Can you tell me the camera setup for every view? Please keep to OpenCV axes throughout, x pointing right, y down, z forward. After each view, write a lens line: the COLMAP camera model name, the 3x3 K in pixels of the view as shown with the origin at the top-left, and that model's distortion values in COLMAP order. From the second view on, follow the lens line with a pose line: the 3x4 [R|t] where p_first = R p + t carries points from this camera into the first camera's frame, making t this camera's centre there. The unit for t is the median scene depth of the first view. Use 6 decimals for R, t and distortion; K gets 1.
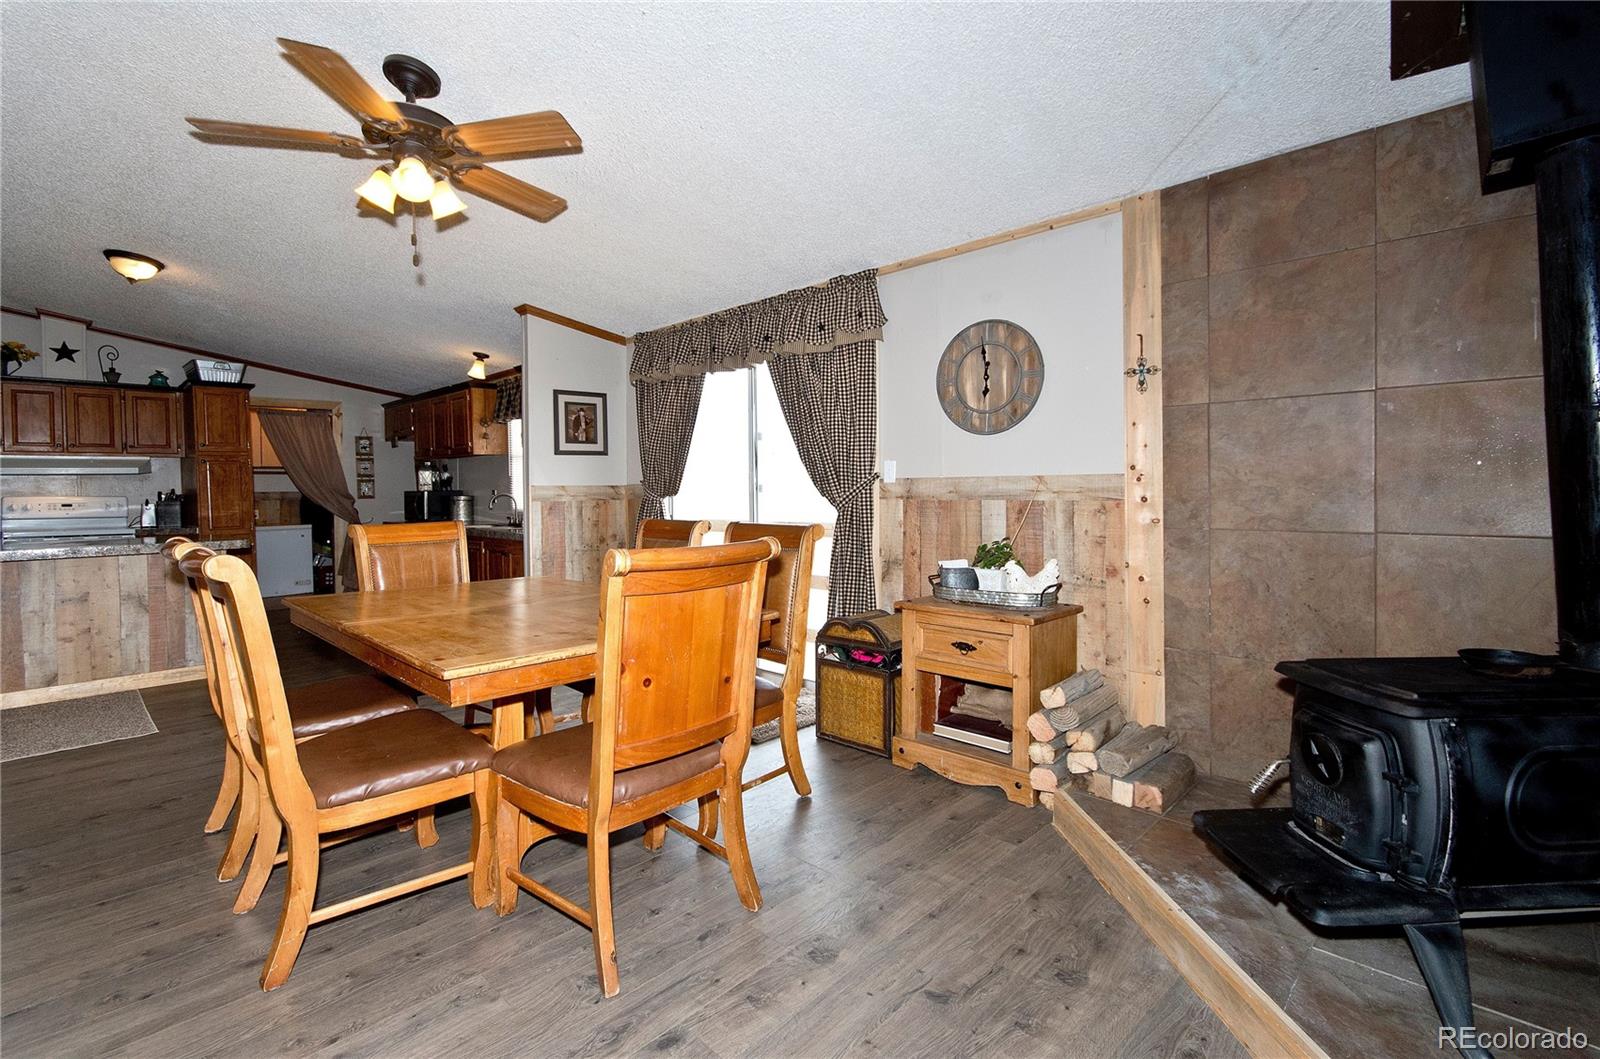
lens RADIAL K [[718.3, 0, 790.8], [0, 718.3, 492.7], [0, 0, 1]] dist [-0.001705, -0.000408]
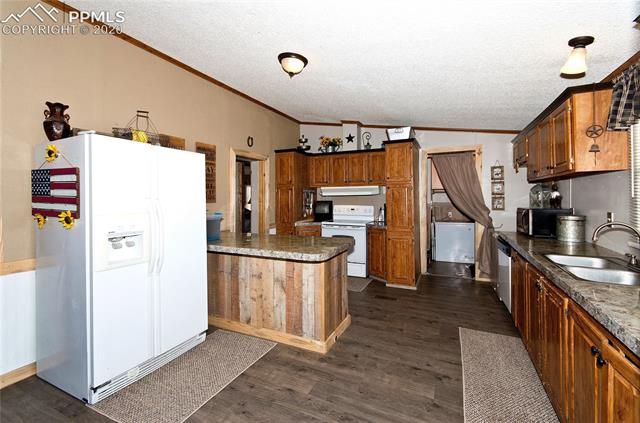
lens RADIAL K [[287.3, 0, 316.3], [0, 287.3, 196.8], [0, 0, 1]] dist [-0.001705, -0.000408]
pose [[0.319085, 0.006200, -0.947706, -0.225707], [-0.005915, 0.999972, 0.004550, -0.024354], [0.947708, 0.004154, 0.319112, 0.623941]]
